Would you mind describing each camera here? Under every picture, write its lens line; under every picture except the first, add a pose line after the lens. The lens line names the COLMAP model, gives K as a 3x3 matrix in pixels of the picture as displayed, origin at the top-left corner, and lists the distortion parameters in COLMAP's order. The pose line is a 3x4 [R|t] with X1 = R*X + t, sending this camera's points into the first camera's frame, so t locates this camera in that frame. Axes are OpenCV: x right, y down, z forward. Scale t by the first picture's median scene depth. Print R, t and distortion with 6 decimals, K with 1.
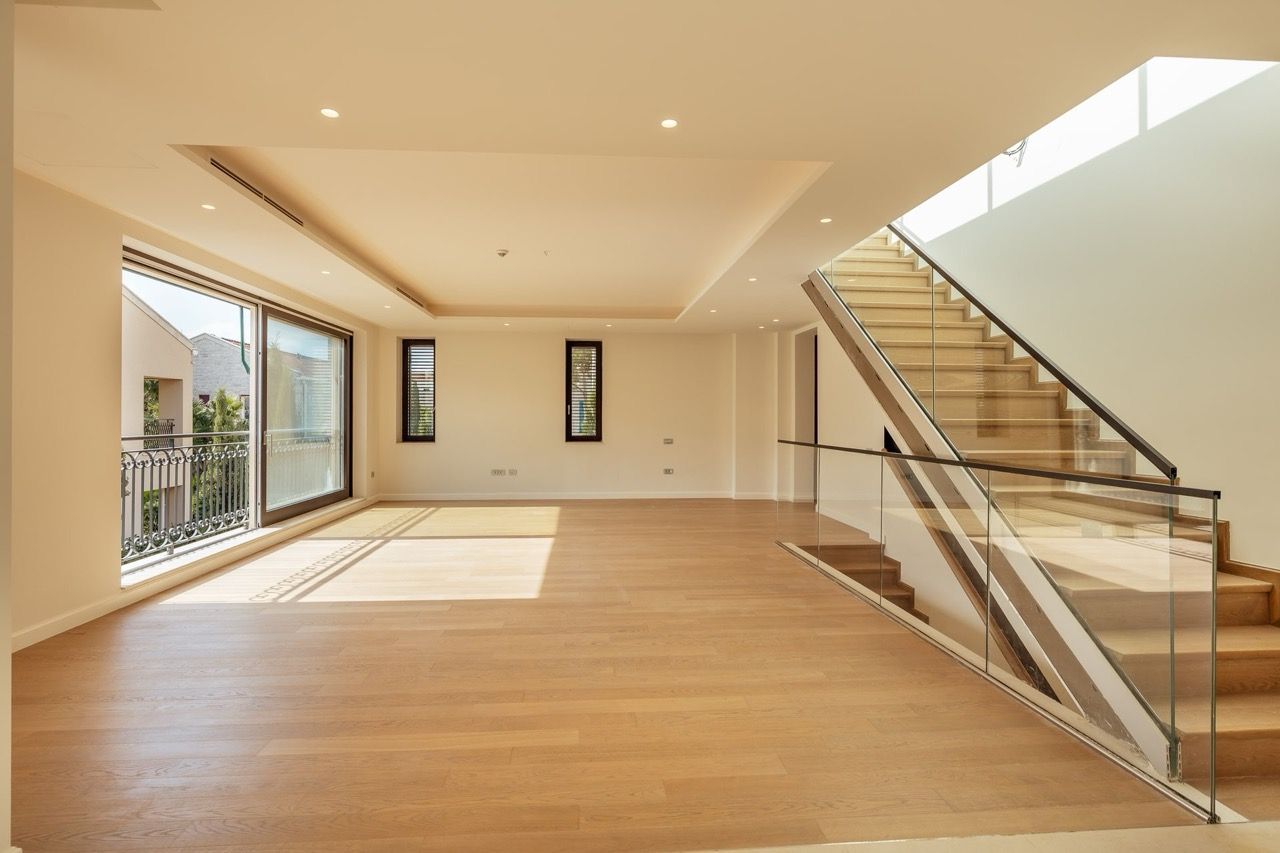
lens RADIAL K [[590.3, 0, 635.1], [0, 590.3, 415.6], [0, 0, 1]] dist [-0.003766, -0.000715]
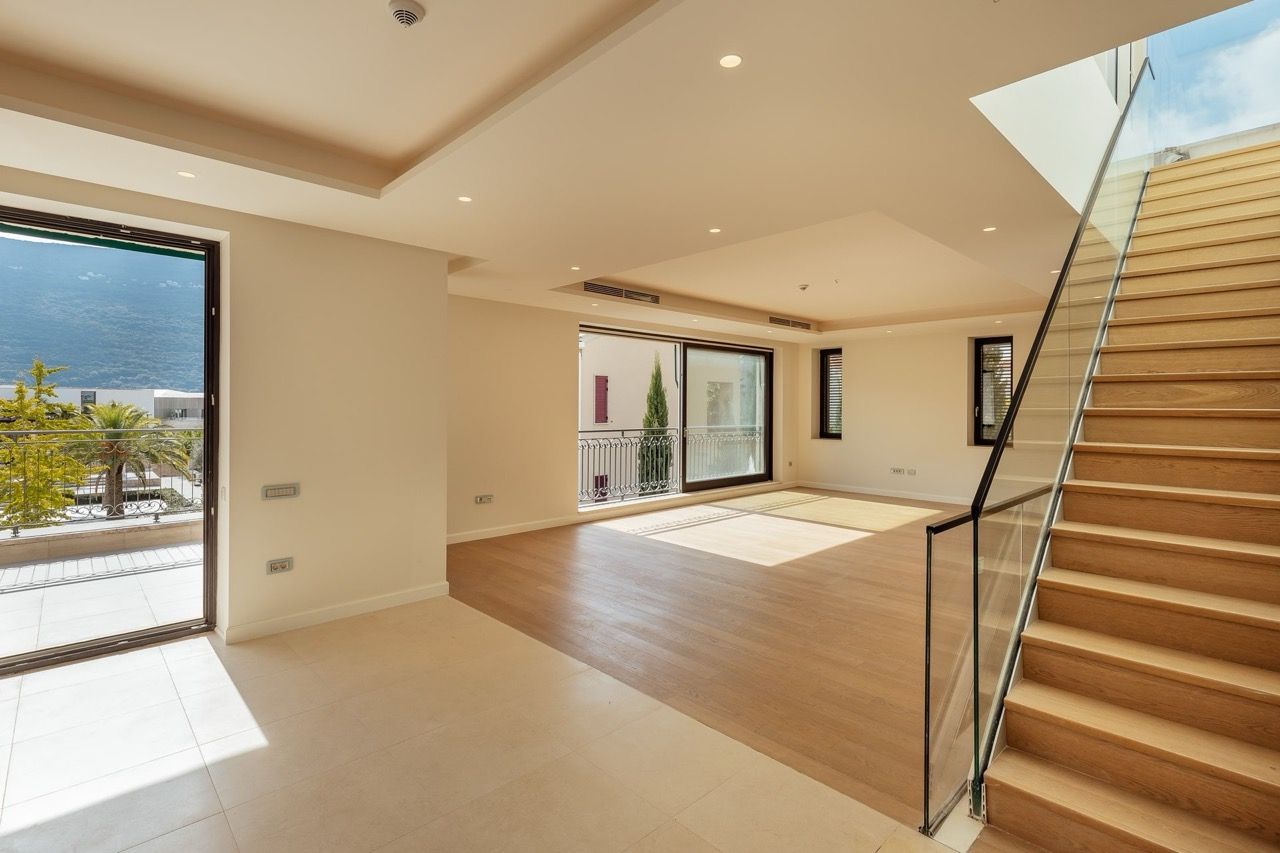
lens RADIAL K [[590.3, 0, 647.9], [0, 590.3, 404.9], [0, 0, 1]] dist [-0.003766, -0.000715]
pose [[0.650479, -0.000250, -0.759524, 0.411209], [-0.003430, 0.999989, -0.003267, -0.024294], [0.759516, 0.004731, 0.650471, -0.025511]]
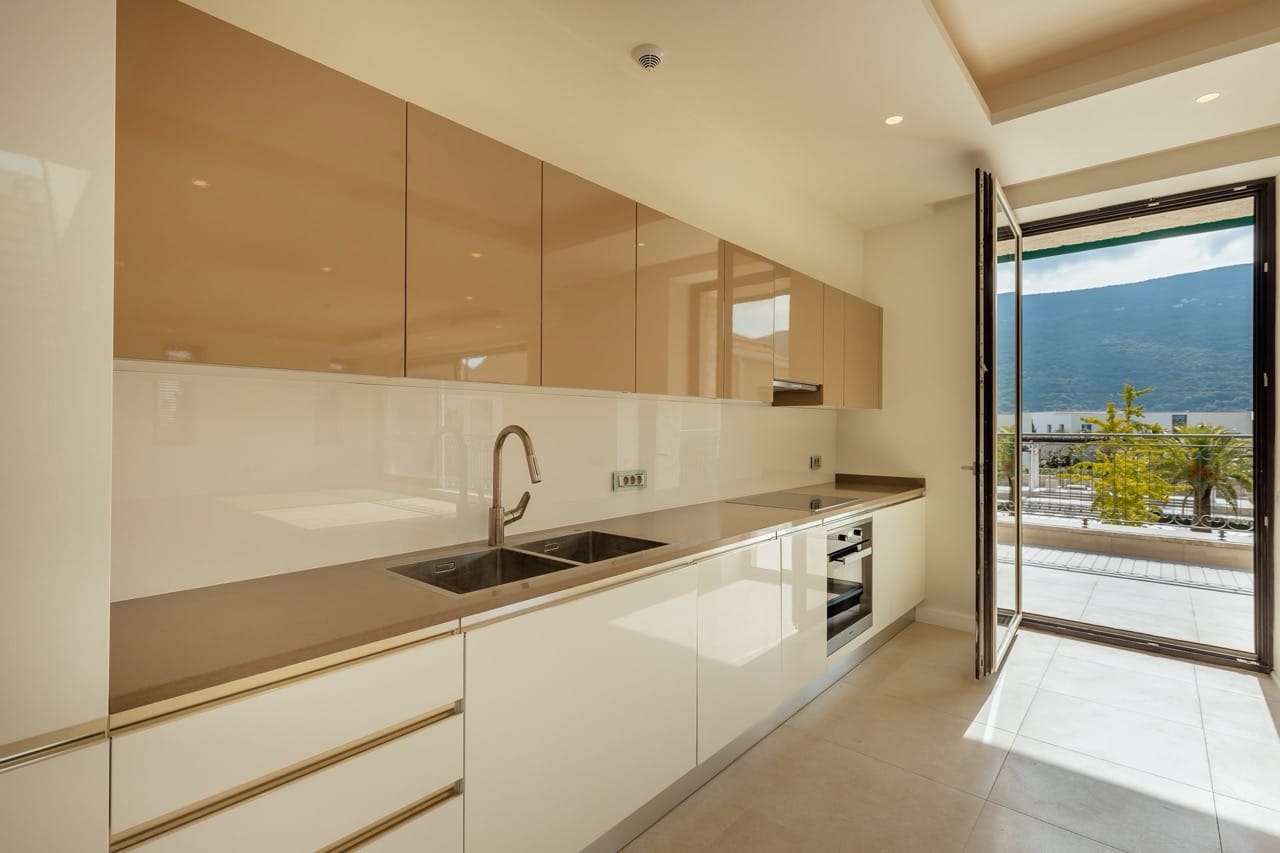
lens RADIAL K [[590.3, 0, 634.2], [0, 590.3, 425.9], [0, 0, 1]] dist [-0.003766, -0.000715]
pose [[-0.719493, -0.005543, -0.694477, 0.361532], [-0.004954, 0.999984, -0.002849, 0.009439], [0.694482, 0.001391, -0.719509, 0.013447]]
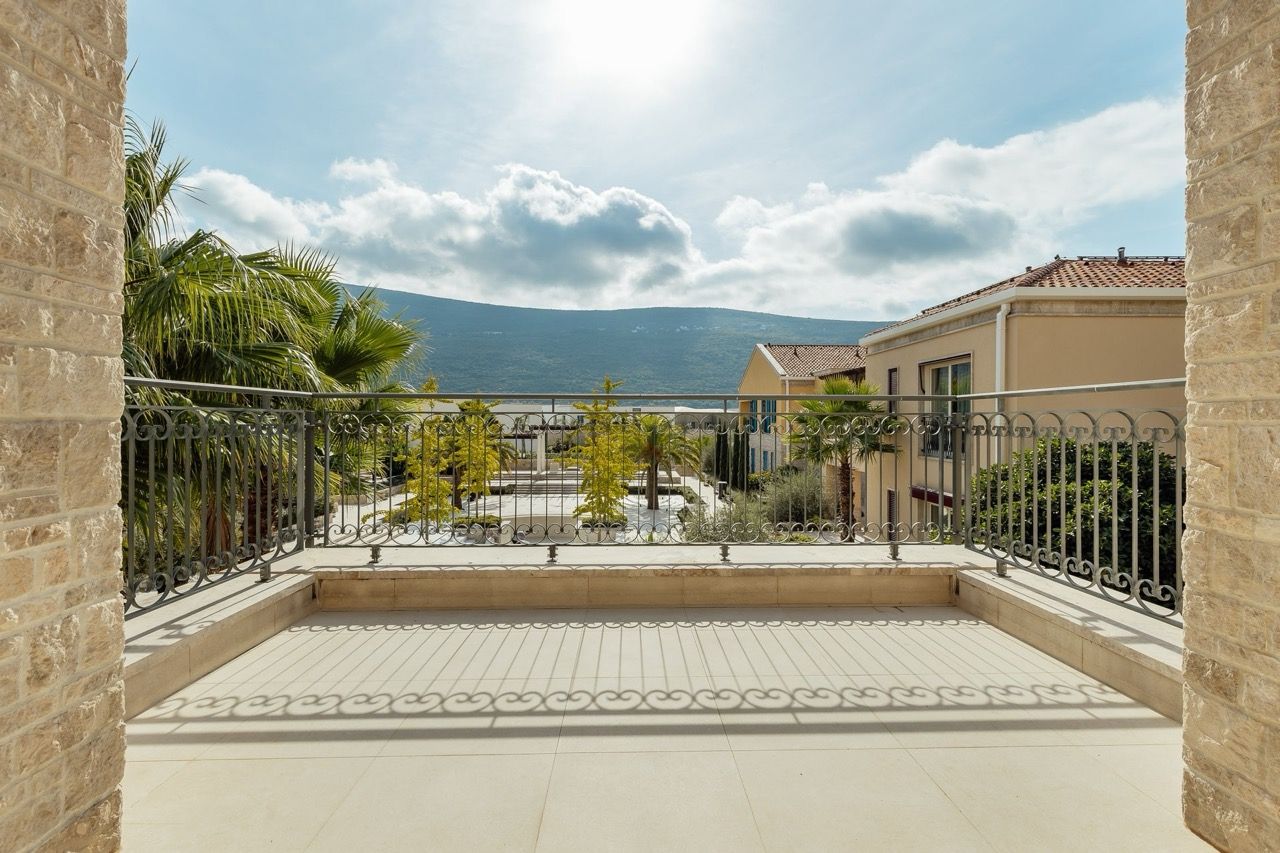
lens RADIAL K [[573.5, 0, 642.7], [0, 573.5, 421.8], [0, 0, 1]] dist [-0.002641, 0.000648]
pose [[-0.042426, 0.000114, -0.999100, -0.331891], [-0.001238, 0.999999, 0.000166, 0.041437], [0.999099, 0.001244, -0.042426, -0.062936]]
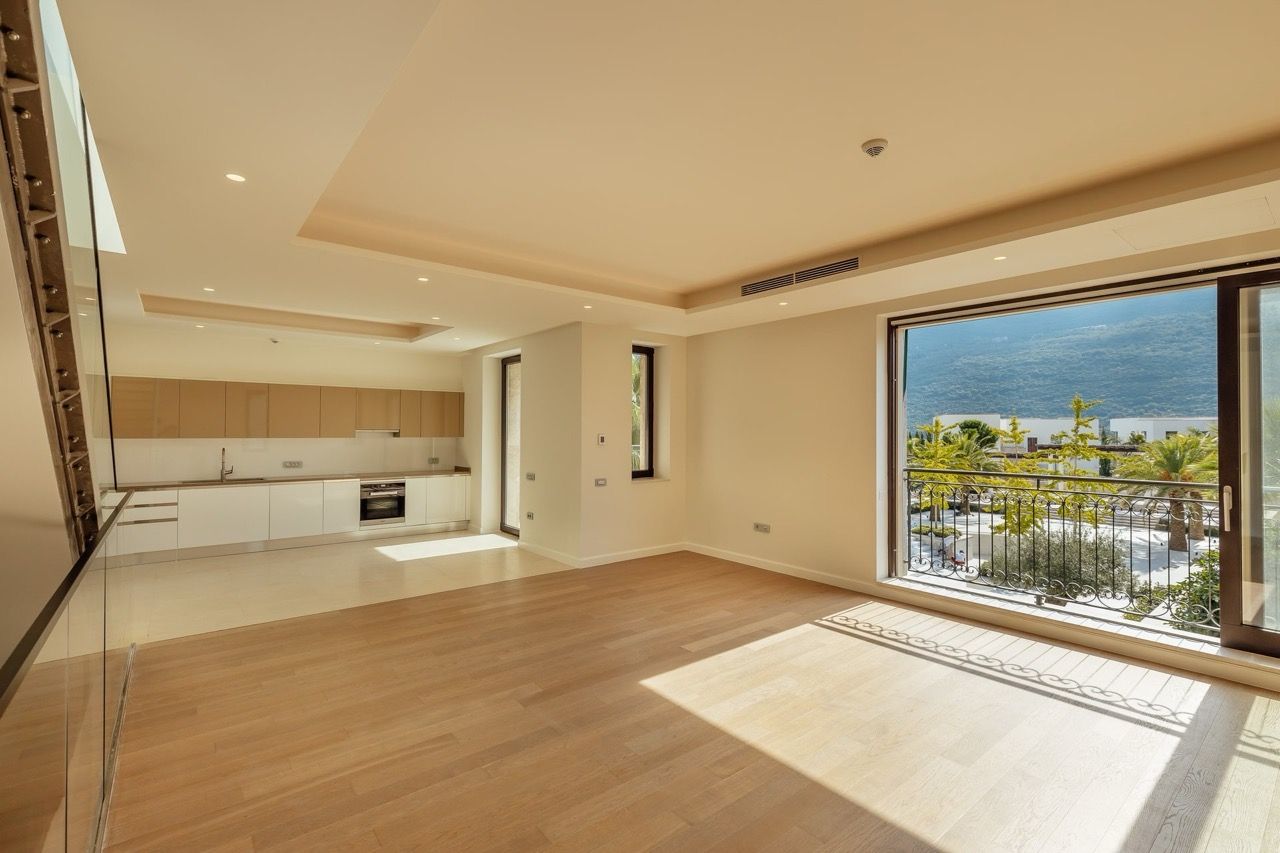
lens RADIAL K [[573.5, 0, 653.2], [0, 573.5, 425.2], [0, 0, 1]] dist [-0.002641, 0.000648]
pose [[-0.819858, -0.010568, -0.572469, 0.180579], [-0.003518, 0.999904, -0.013421, -0.025921], [0.572556, -0.008989, -0.819817, 1.085716]]
